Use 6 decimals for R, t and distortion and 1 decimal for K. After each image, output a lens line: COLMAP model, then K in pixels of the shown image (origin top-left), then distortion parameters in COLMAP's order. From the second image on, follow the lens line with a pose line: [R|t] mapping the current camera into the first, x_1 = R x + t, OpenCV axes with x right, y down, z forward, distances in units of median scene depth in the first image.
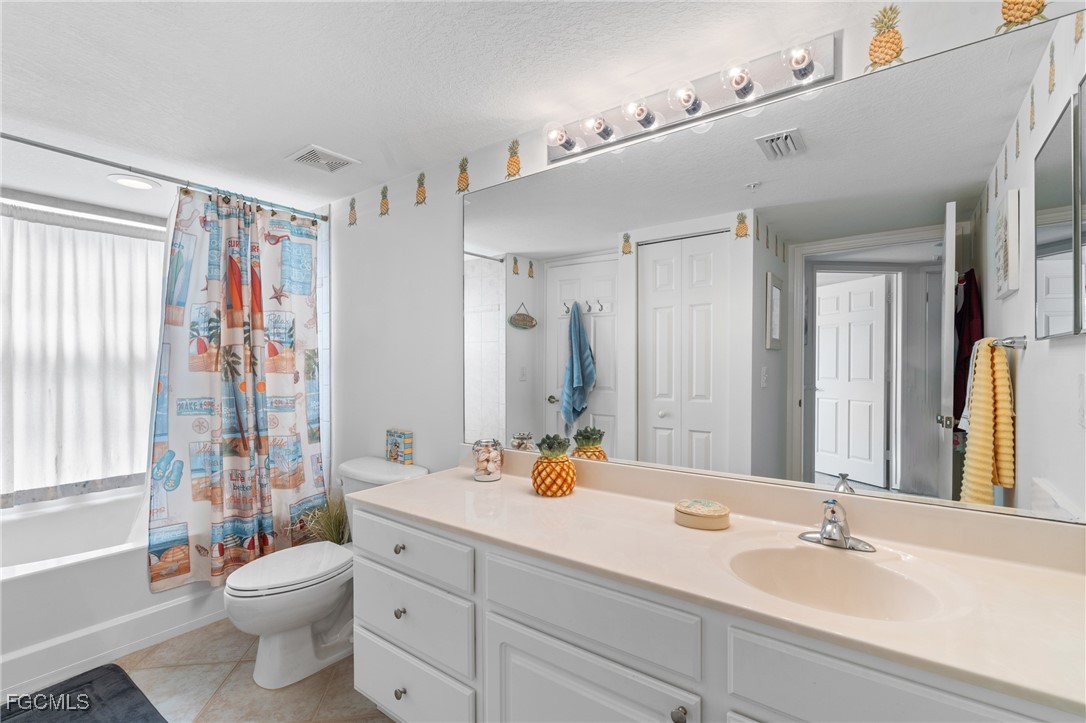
lens RADIAL K [[487.8, 0, 543.0], [0, 487.8, 354.2], [0, 0, 1]] dist [-0.003849, 0.000260]
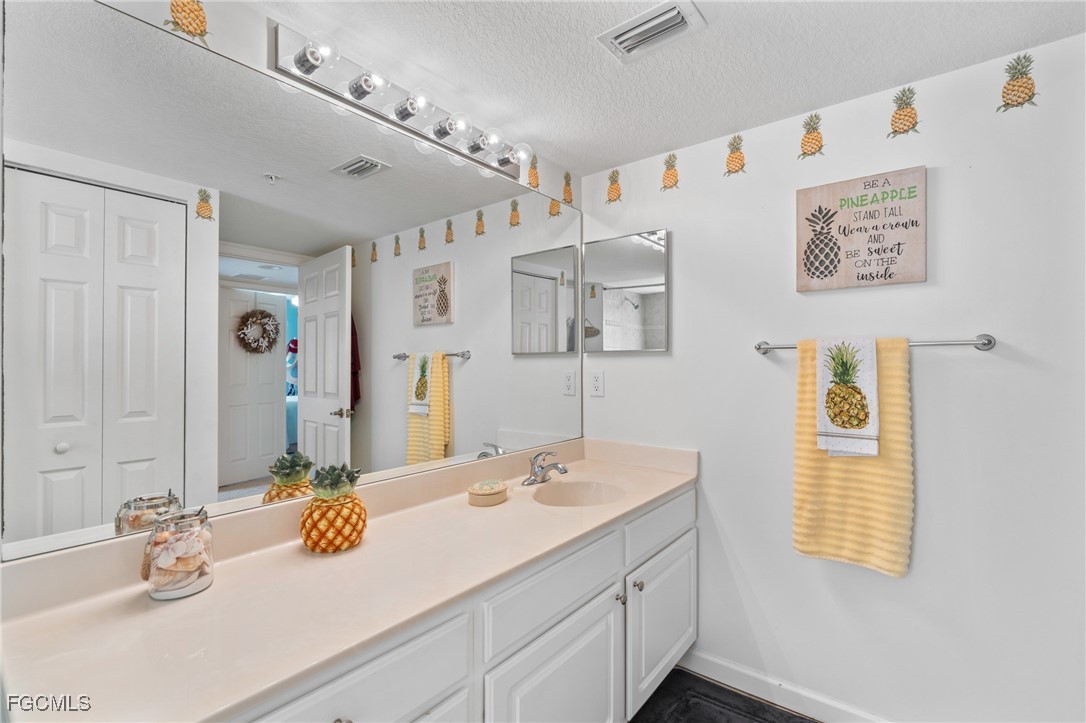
lens RADIAL K [[487.8, 0, 543.0], [0, 487.8, 354.2], [0, 0, 1]] dist [-0.003849, 0.000260]
pose [[0.037341, 0.030574, 0.998835, -0.600872], [-0.014877, 0.999438, -0.030037, 0.016635], [-0.999192, -0.013738, 0.037775, 0.565104]]
